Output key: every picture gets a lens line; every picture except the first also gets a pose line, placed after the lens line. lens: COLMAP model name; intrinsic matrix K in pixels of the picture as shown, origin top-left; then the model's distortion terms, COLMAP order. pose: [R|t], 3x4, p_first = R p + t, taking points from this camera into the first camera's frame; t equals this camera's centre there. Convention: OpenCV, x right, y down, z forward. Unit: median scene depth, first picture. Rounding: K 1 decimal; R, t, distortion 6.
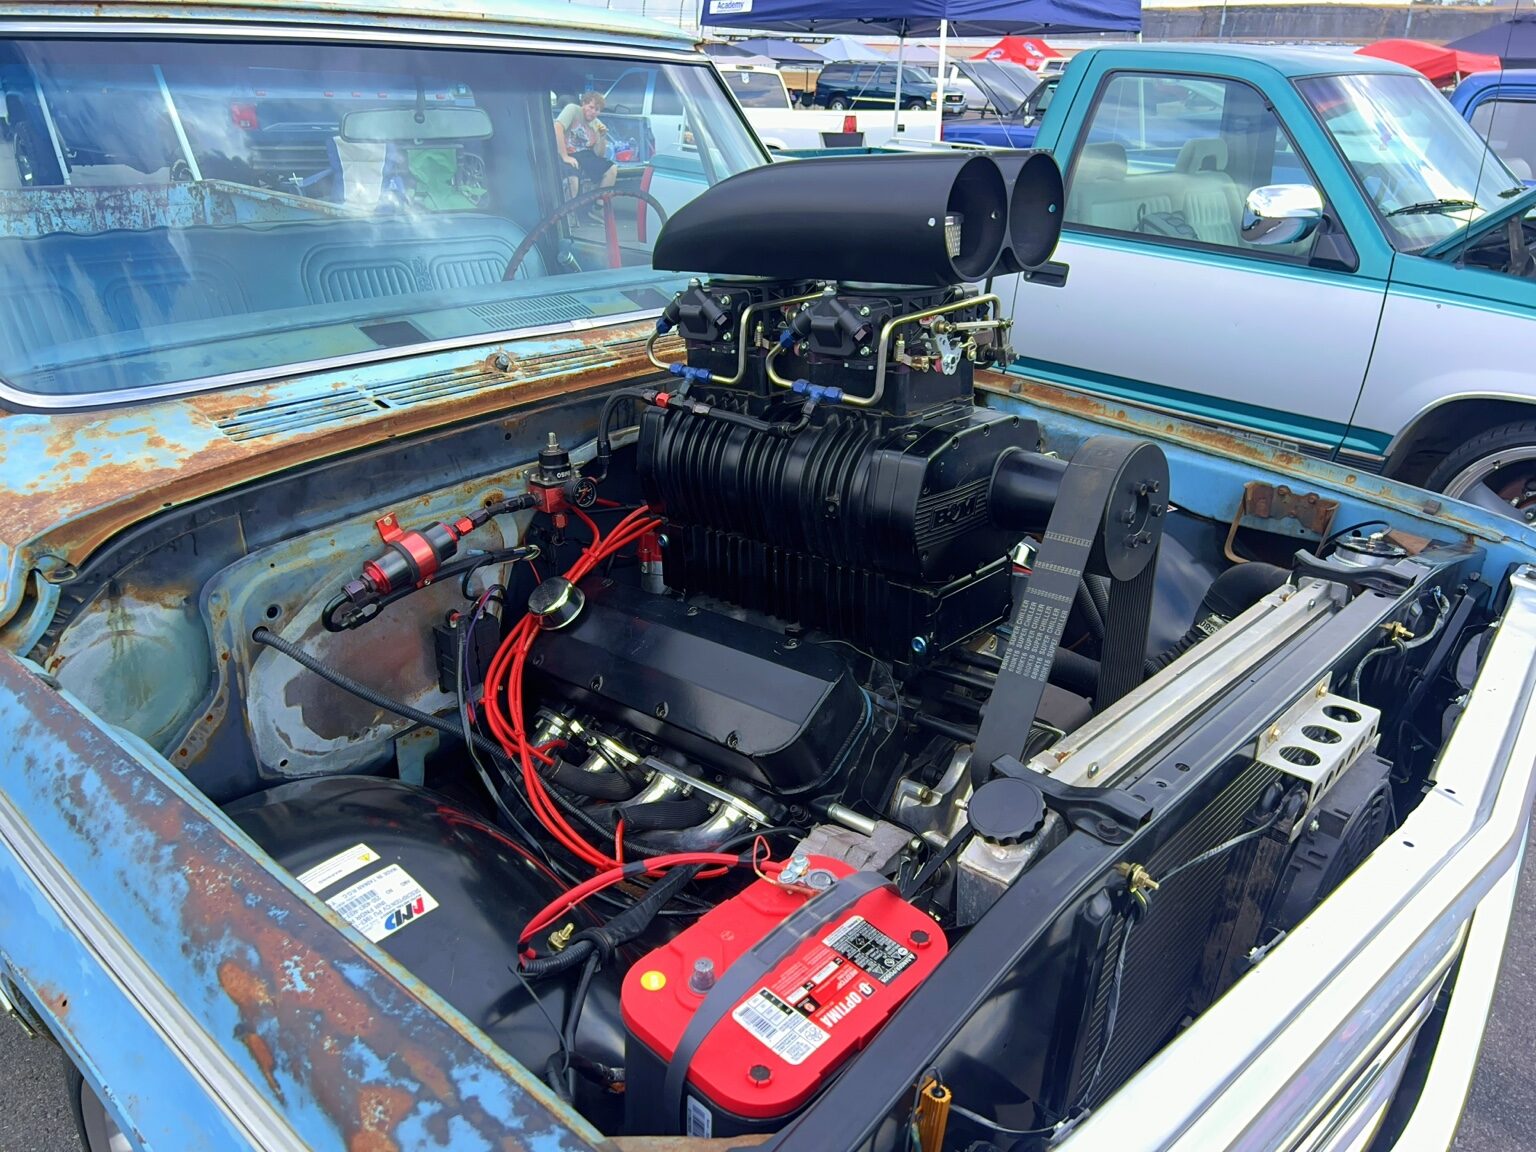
lens RADIAL K [[1167.4, 0, 770.0], [0, 1167.4, 605.9], [0, 0, 1]] dist [0.076315, -0.082711]
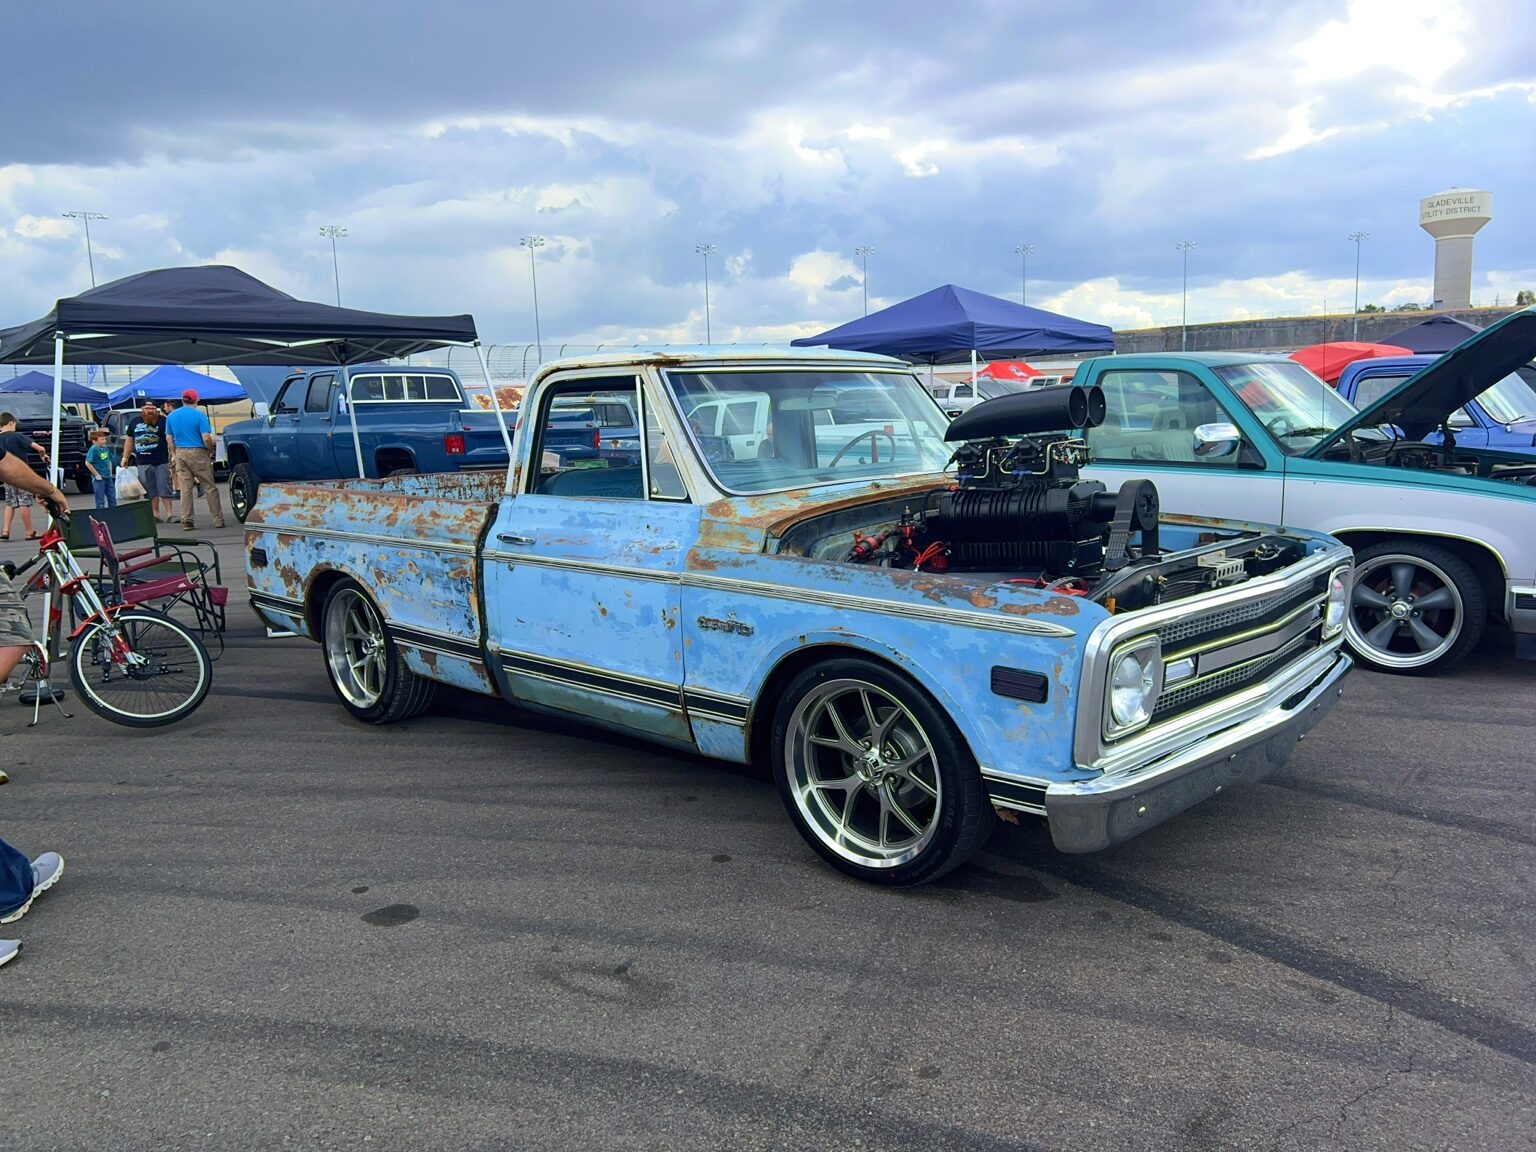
lens RADIAL K [[1167.4, 0, 770.0], [0, 1167.4, 605.9], [0, 0, 1]] dist [0.076315, -0.082711]
pose [[0.998483, -0.053508, -0.012992, -0.397245], [0.048535, 0.966697, -0.251279, 0.581617], [0.026004, 0.250267, 0.967828, -1.182802]]
